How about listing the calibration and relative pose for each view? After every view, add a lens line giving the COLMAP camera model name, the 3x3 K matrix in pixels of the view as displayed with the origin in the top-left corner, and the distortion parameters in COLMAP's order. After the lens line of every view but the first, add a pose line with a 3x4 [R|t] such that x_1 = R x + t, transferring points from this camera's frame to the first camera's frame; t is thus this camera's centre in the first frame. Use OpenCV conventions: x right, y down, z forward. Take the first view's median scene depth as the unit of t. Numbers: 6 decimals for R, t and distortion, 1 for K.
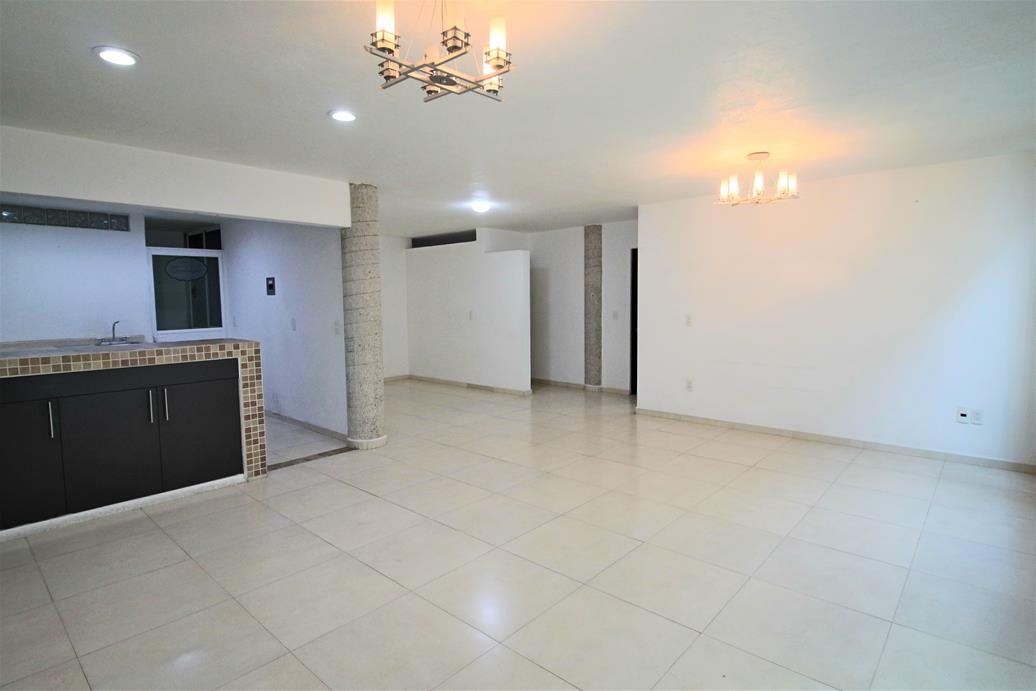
lens RADIAL K [[539.0, 0, 518.1], [0, 539.0, 337.6], [0, 0, 1]] dist [-0.000912, -0.000656]
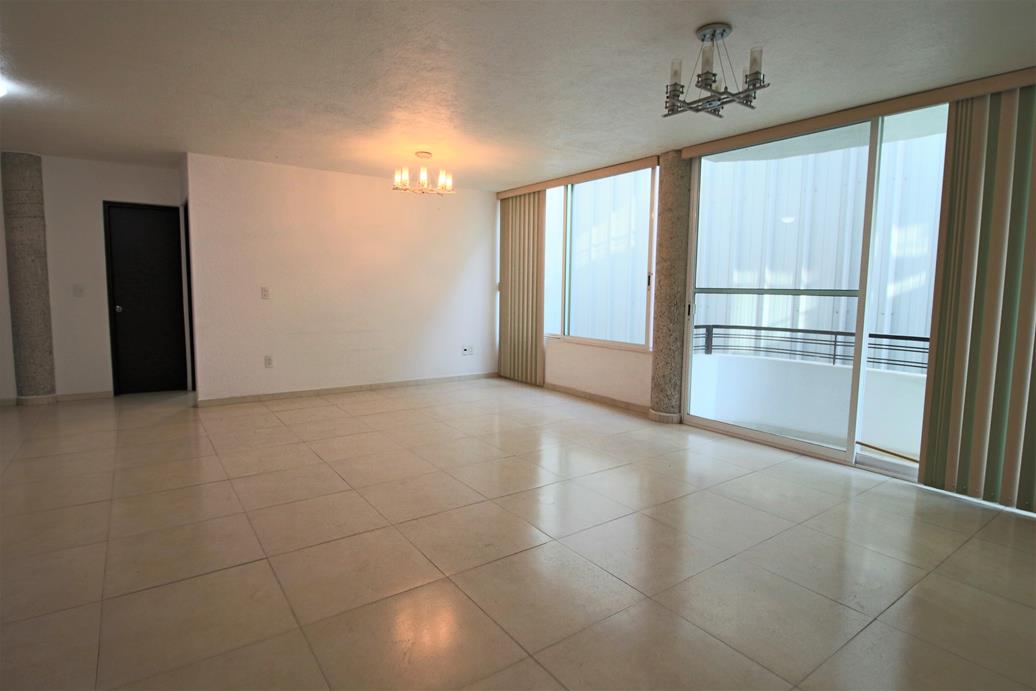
lens RADIAL K [[539.0, 0, 518.1], [0, 539.0, 337.6], [0, 0, 1]] dist [-0.000912, -0.000656]
pose [[0.206027, -0.073586, 0.975776, -0.470312], [0.055581, 0.996439, 0.063409, 0.009035], [-0.976967, 0.041170, 0.209383, 0.336902]]
